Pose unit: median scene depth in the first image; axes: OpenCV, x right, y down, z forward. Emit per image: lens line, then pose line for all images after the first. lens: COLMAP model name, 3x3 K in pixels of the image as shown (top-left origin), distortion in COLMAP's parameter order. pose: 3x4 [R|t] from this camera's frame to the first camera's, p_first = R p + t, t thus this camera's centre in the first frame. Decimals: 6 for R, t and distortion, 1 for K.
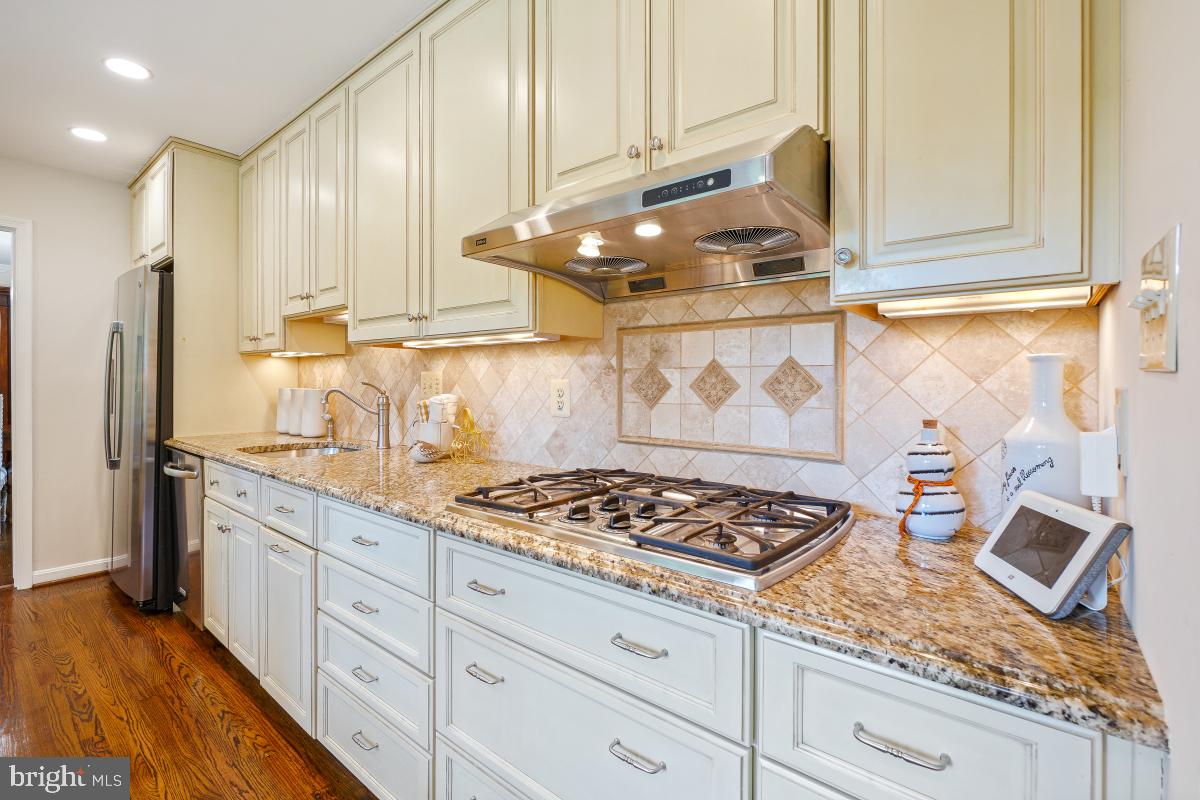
lens RADIAL K [[533.5, 0, 597.3], [0, 533.5, 385.6], [0, 0, 1]] dist [-0.001567, -0.000555]
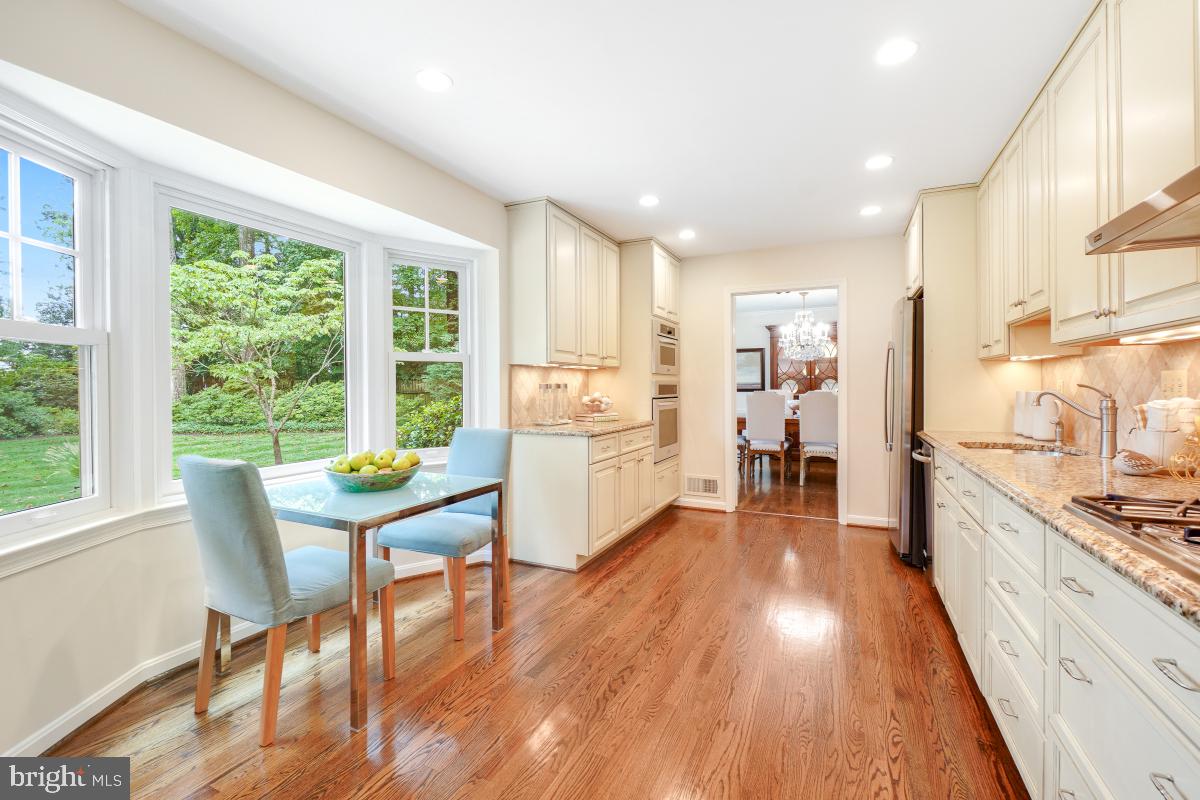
lens RADIAL K [[532.4, 0, 600.0], [0, 532.4, 400.0], [0, 0, 1]] dist [-0.002782, -0.000023]
pose [[0.259638, 0.015508, -0.965581, 0.229824], [0.003902, 0.999846, 0.017108, 0.001731], [0.965698, -0.008209, 0.259538, -0.060515]]
